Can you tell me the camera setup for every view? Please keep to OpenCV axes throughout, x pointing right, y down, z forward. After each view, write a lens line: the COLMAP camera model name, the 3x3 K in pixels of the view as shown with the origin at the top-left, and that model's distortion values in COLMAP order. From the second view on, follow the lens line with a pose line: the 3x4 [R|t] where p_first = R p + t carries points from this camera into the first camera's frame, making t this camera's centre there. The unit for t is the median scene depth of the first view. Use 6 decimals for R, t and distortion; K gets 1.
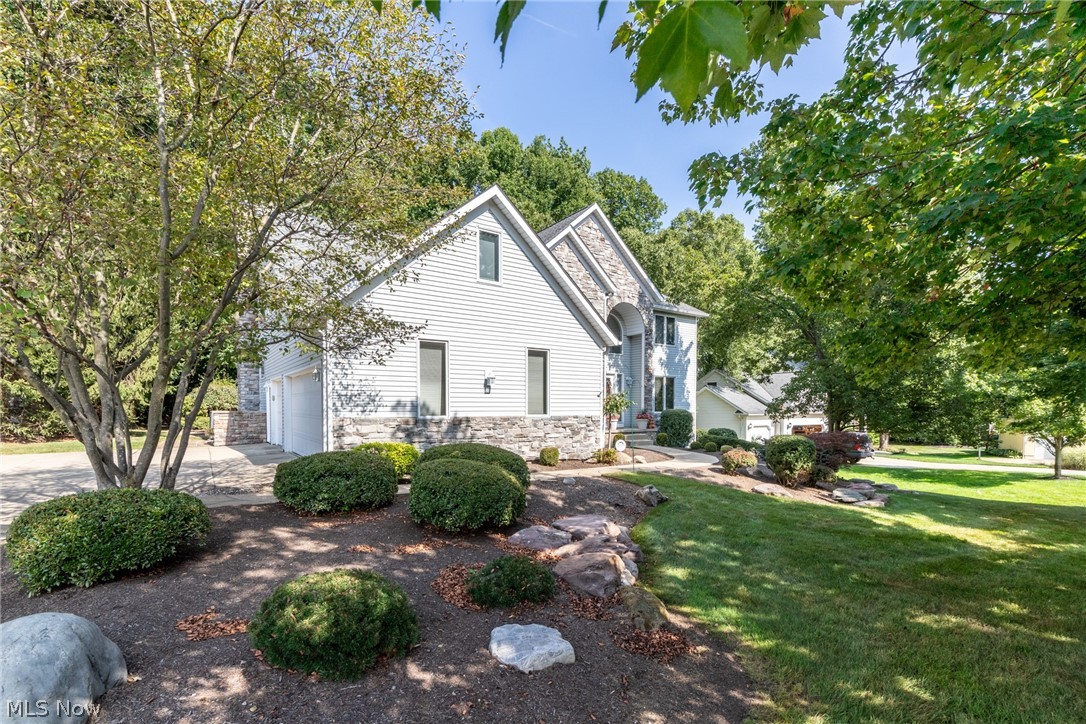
lens RADIAL K [[486.2, 0, 538.0], [0, 486.2, 421.1], [0, 0, 1]] dist [-0.002384, -0.000246]
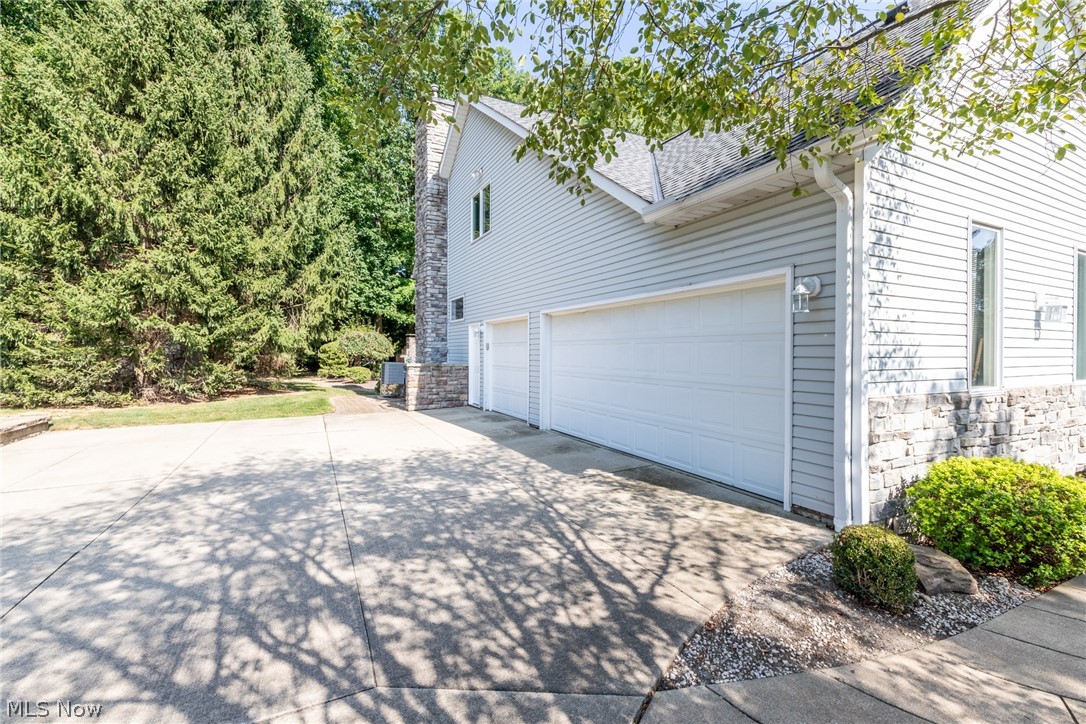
lens RADIAL K [[486.2, 0, 549.4], [0, 486.2, 354.9], [0, 0, 1]] dist [-0.002384, -0.000246]
pose [[0.989390, 0.002857, -0.145256, -0.348046], [-0.006878, 0.999607, -0.027185, -0.015710], [0.145121, 0.027896, 0.989021, 0.293169]]
